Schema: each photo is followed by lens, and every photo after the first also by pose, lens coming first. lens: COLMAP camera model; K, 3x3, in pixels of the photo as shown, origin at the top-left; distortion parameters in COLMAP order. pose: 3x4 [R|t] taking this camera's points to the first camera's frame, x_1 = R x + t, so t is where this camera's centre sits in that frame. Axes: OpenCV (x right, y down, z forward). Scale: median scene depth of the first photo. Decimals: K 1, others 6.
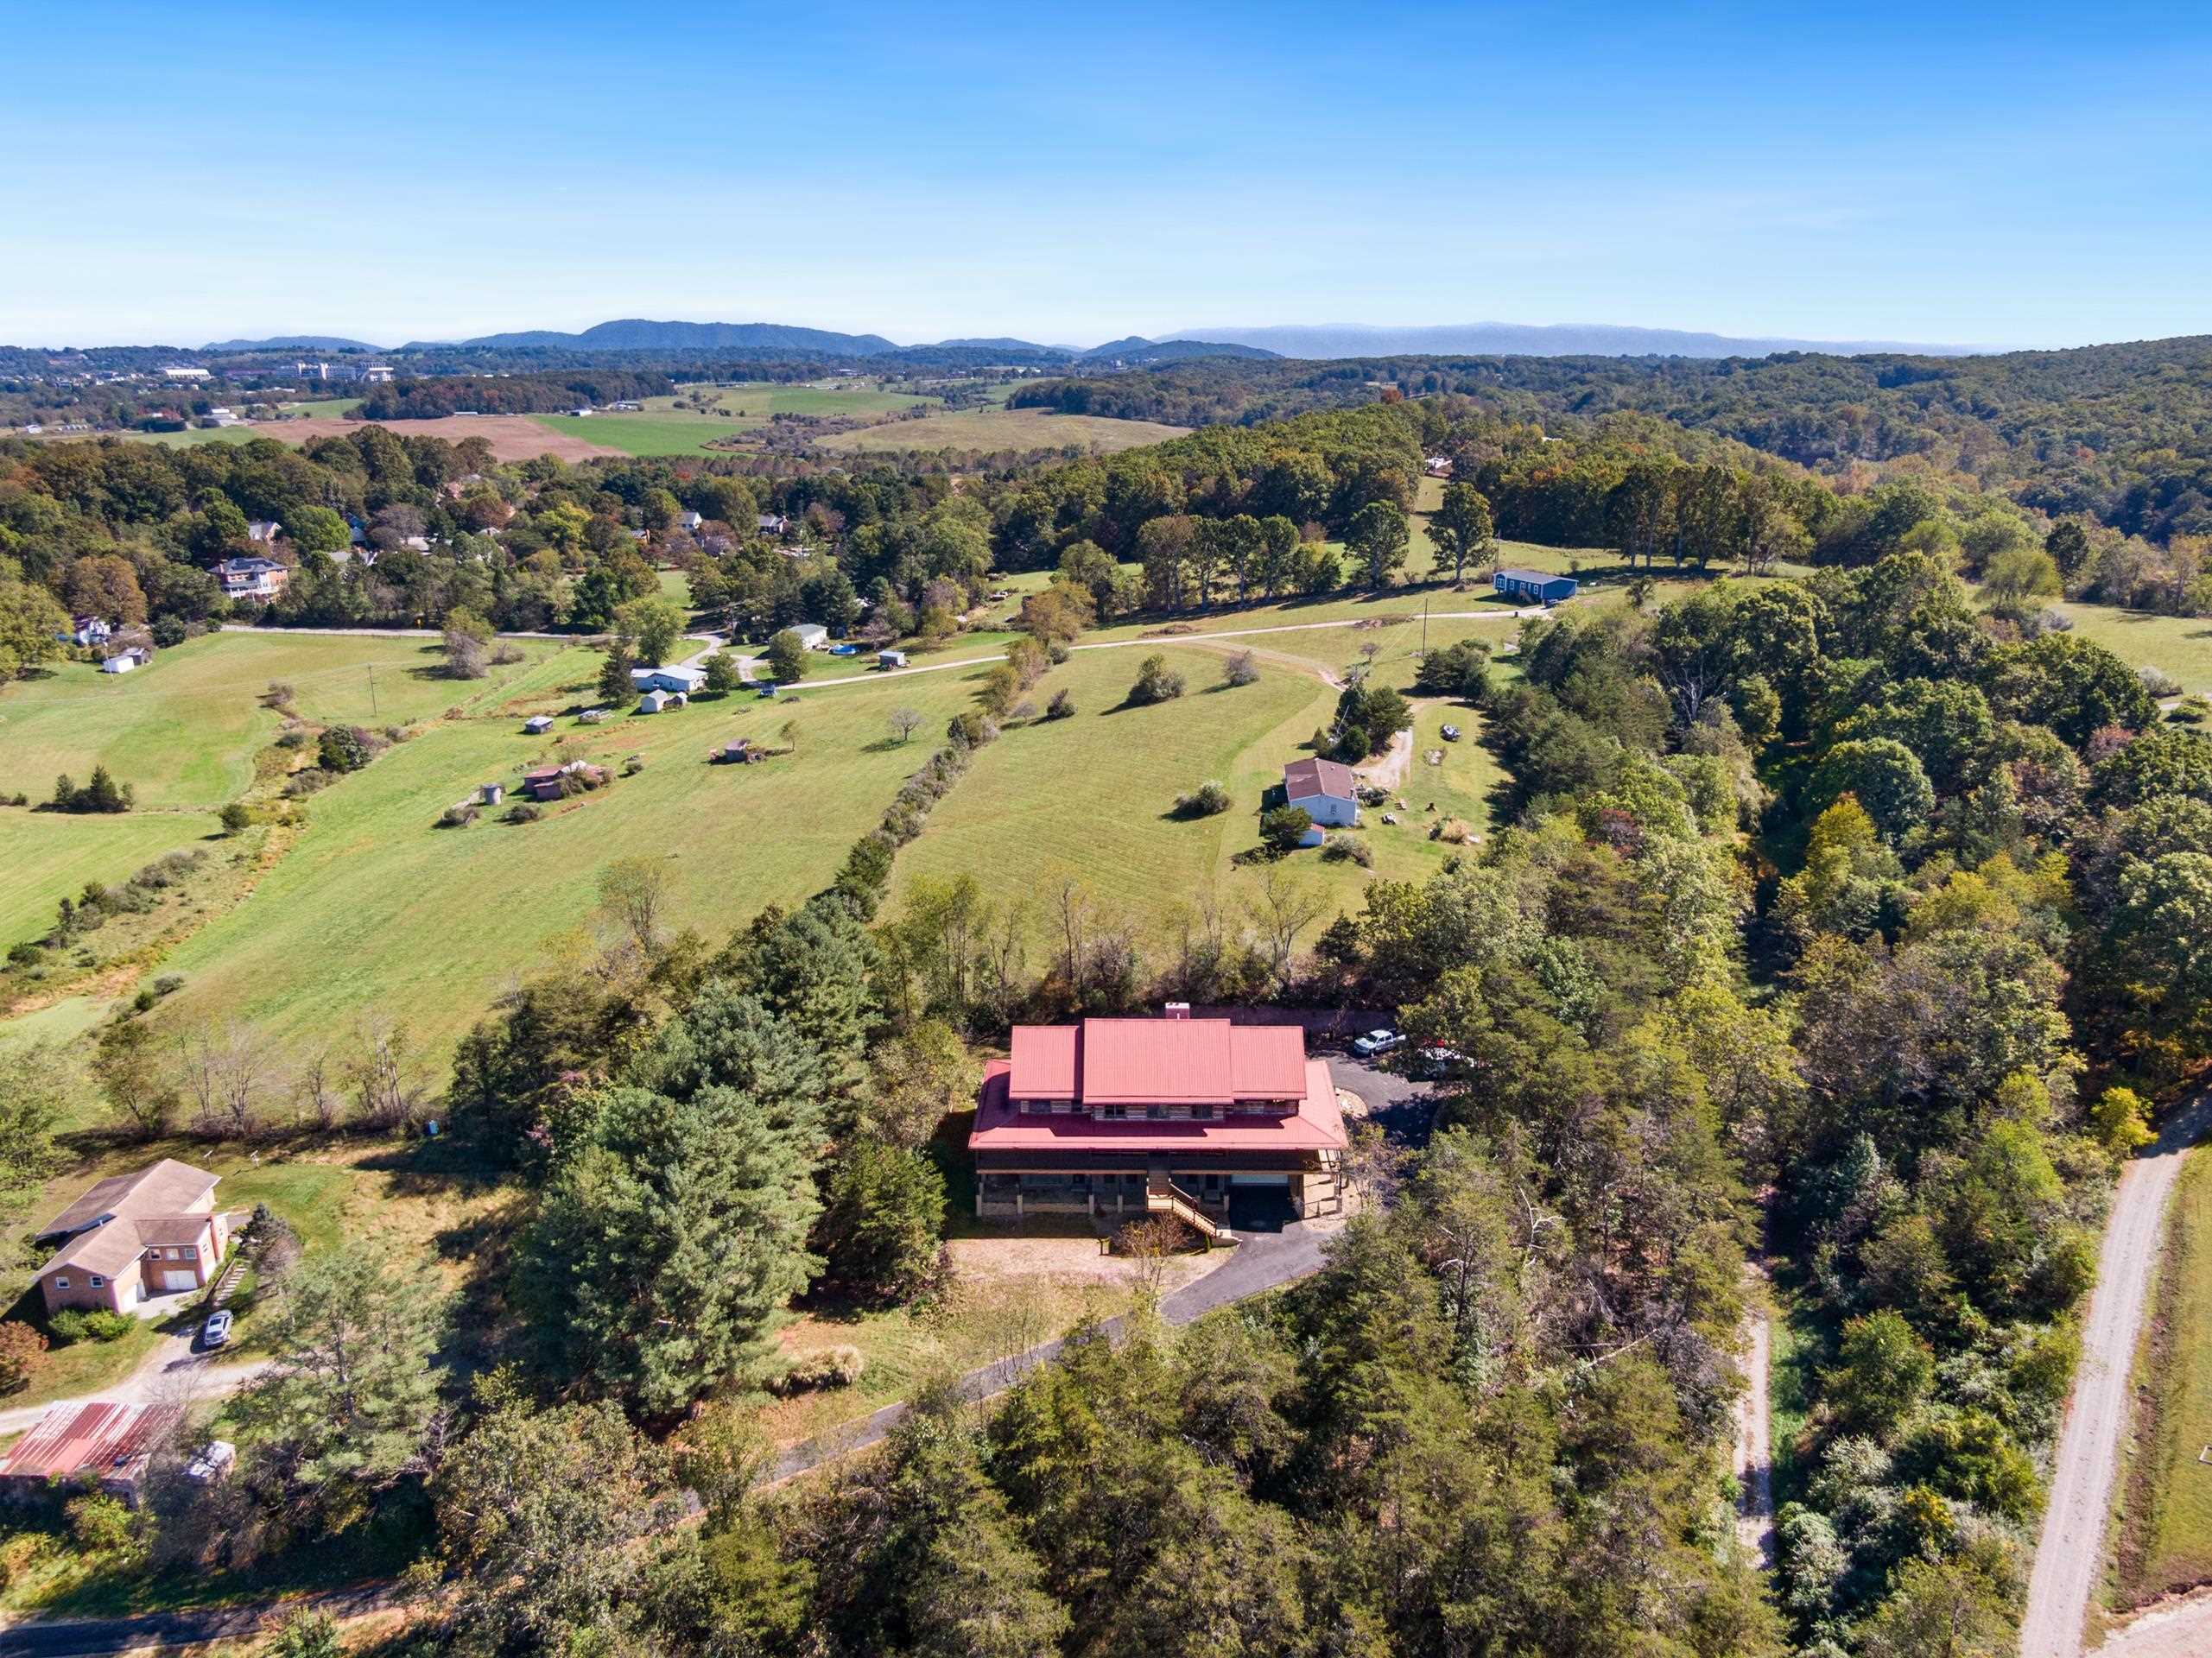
lens RADIAL K [[1571.6, 0, 1113.1], [0, 1571.6, 790.1], [0, 0, 1]] dist [0.012765, -0.009598]
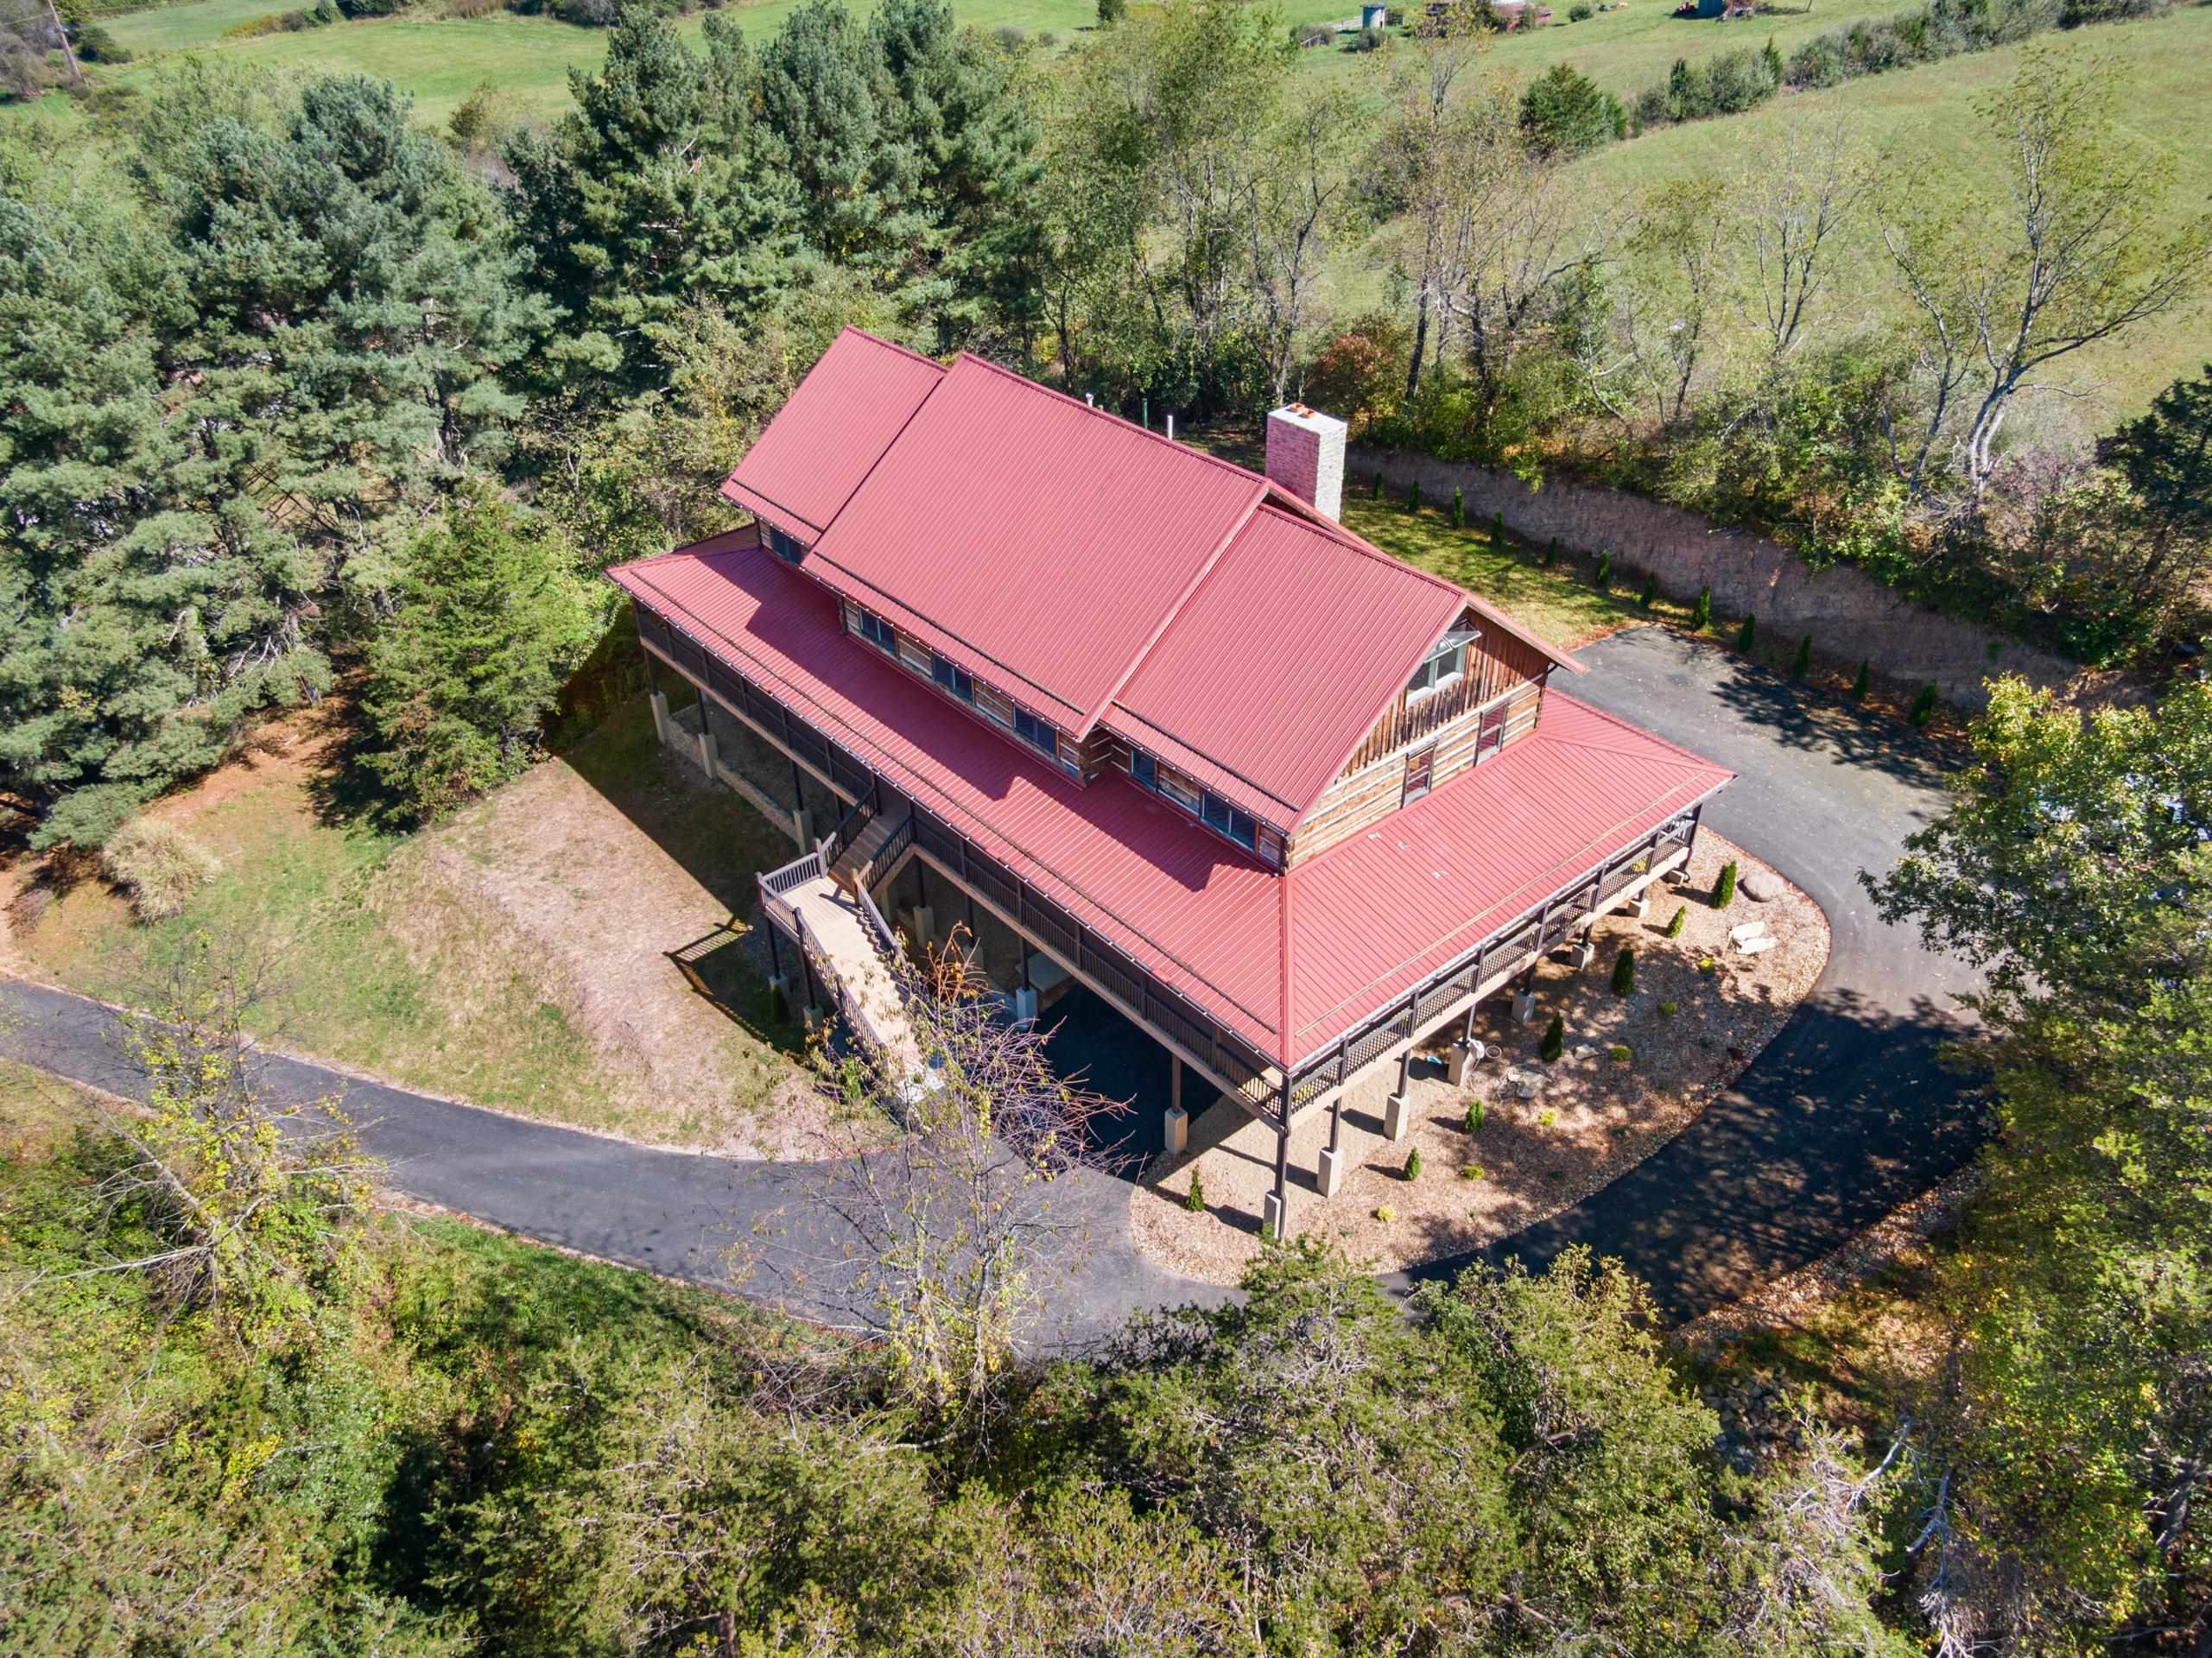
lens RADIAL K [[1648.7, 0, 1151.7], [0, 1648.7, 819.9], [0, 0, 1]] dist [0.030704, -0.045577]
pose [[0.672536, 0.418302, -0.610508, 0.270540], [-0.186727, 0.894160, 0.406954, 0.076657], [0.716121, -0.159693, 0.679462, 0.747657]]
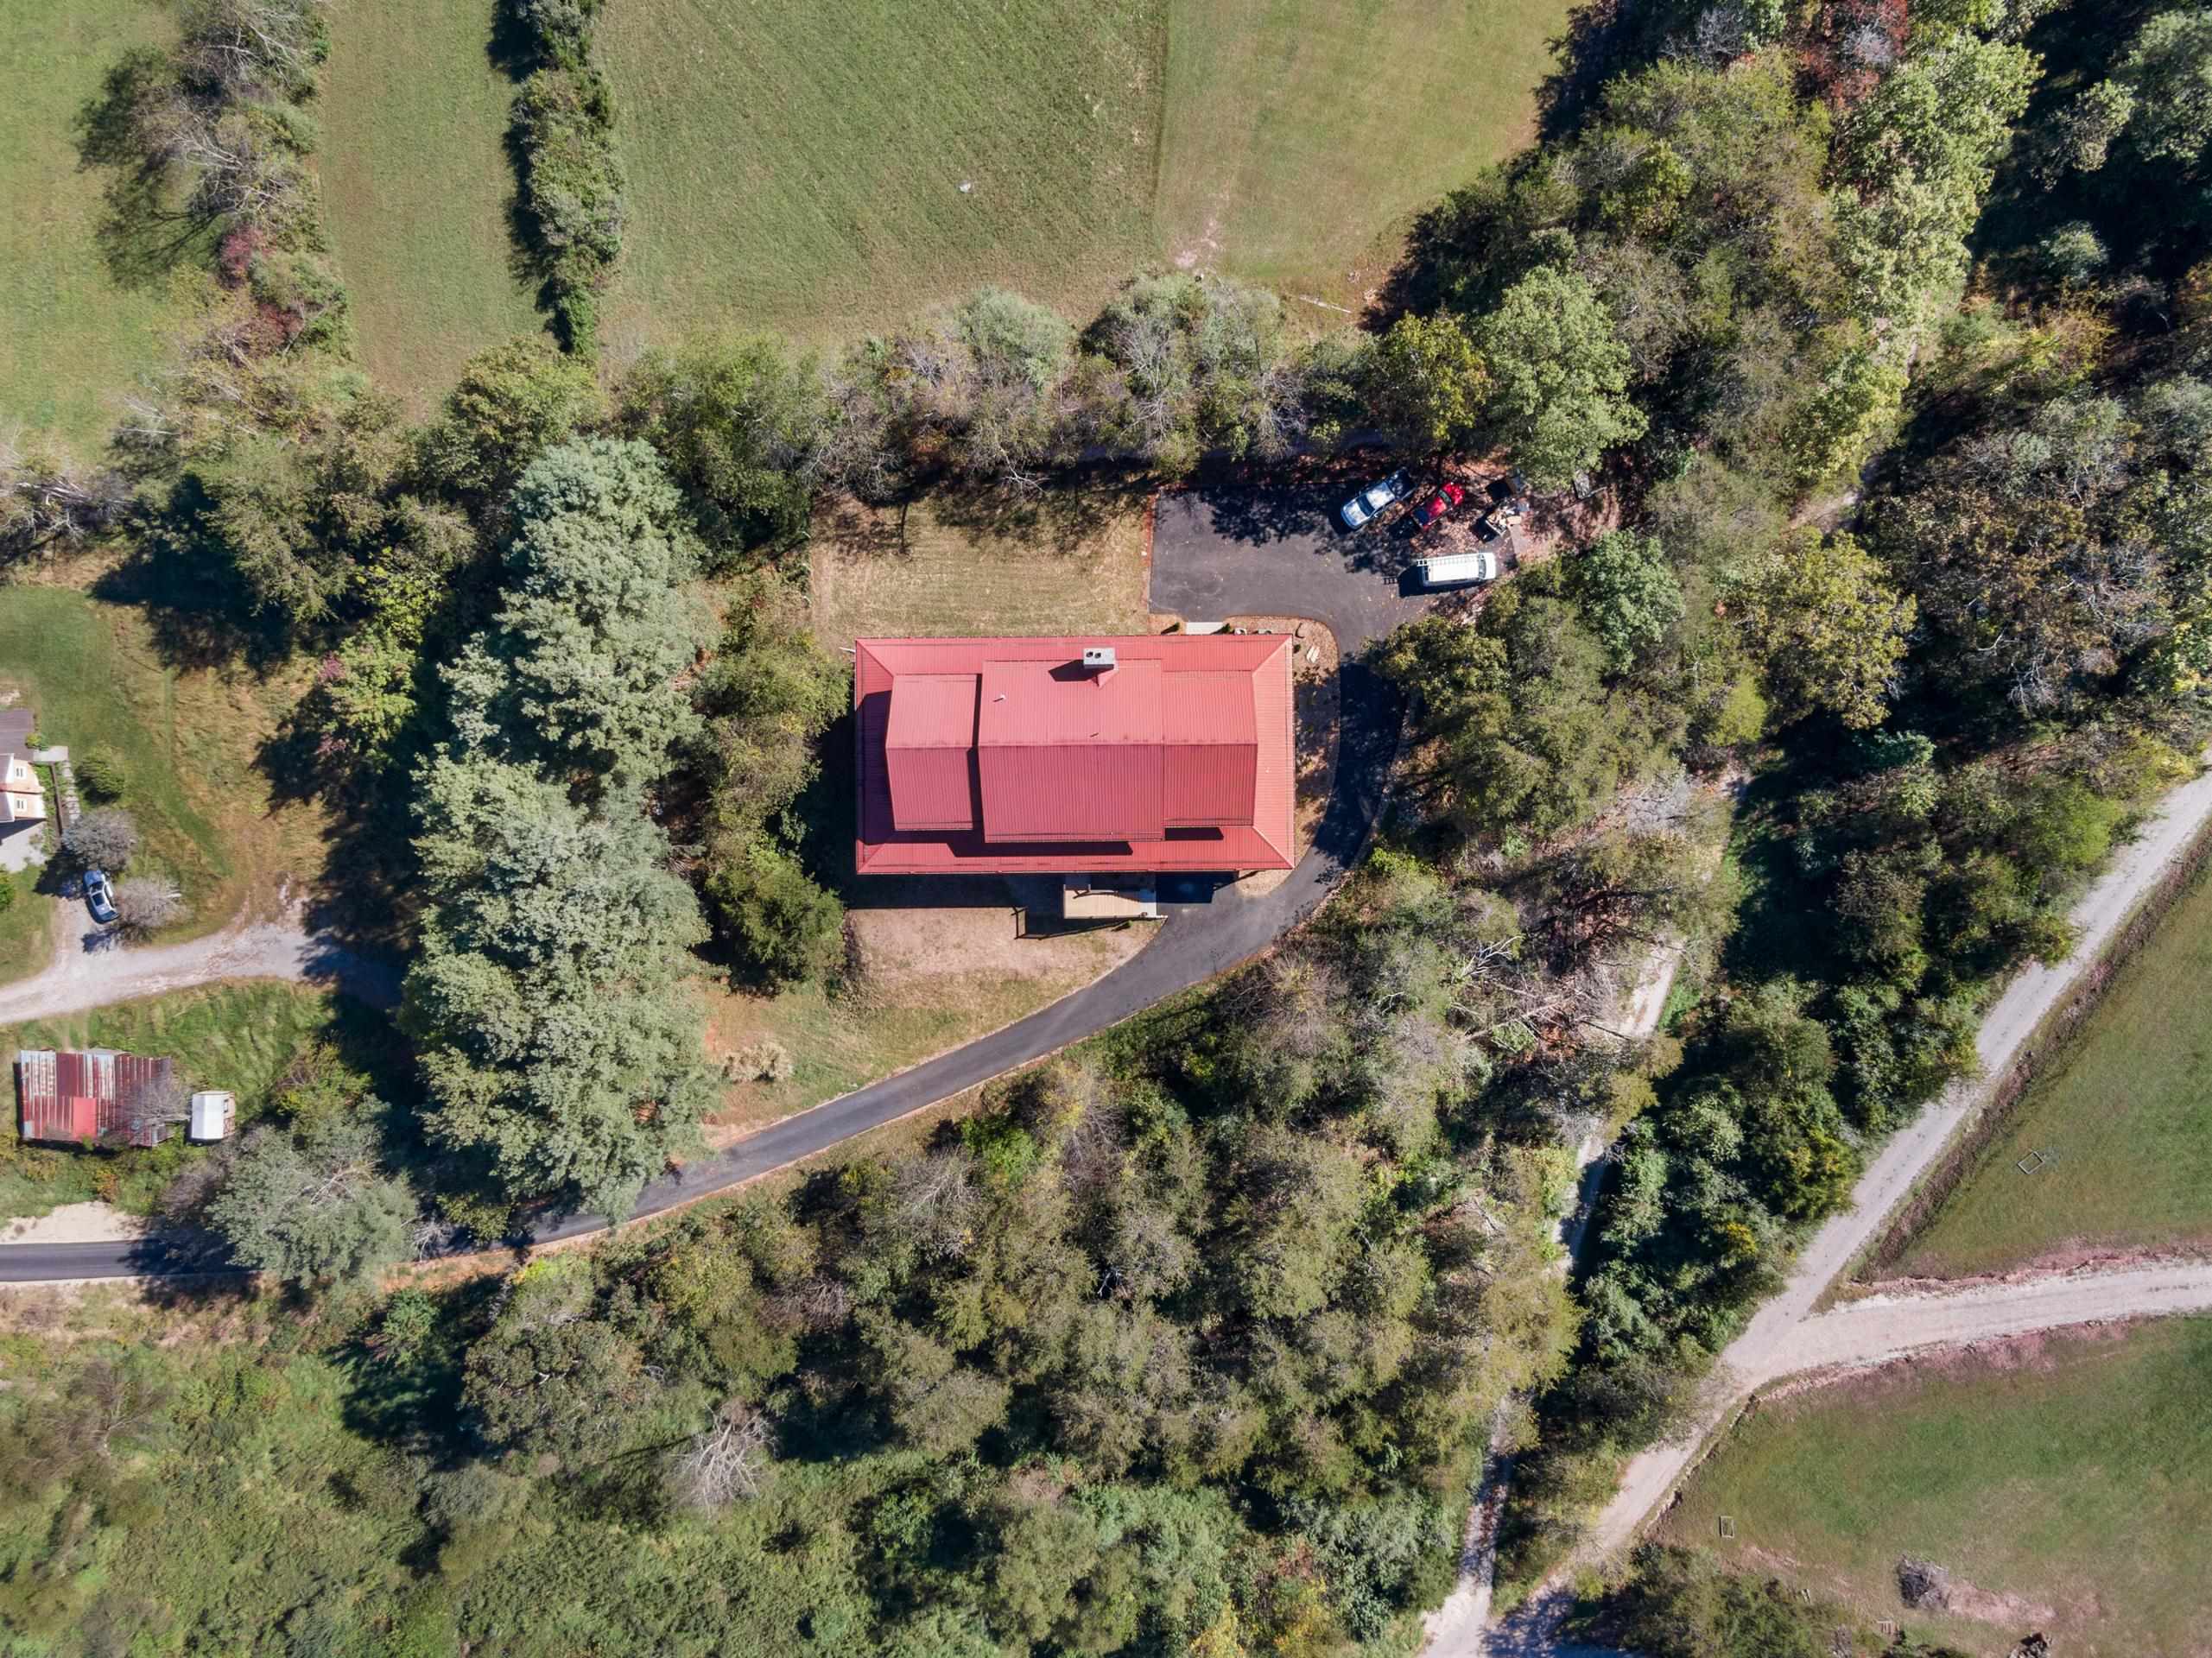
lens RADIAL K [[1648.7, 0, 1151.7], [0, 1648.7, 819.9], [0, 0, 1]] dist [0.030704, -0.045577]
pose [[0.999773, -0.021169, 0.002542, 0.065464], [0.003854, 0.296661, 0.954975, -0.607140], [-0.020970, -0.954748, 0.296675, 0.704173]]
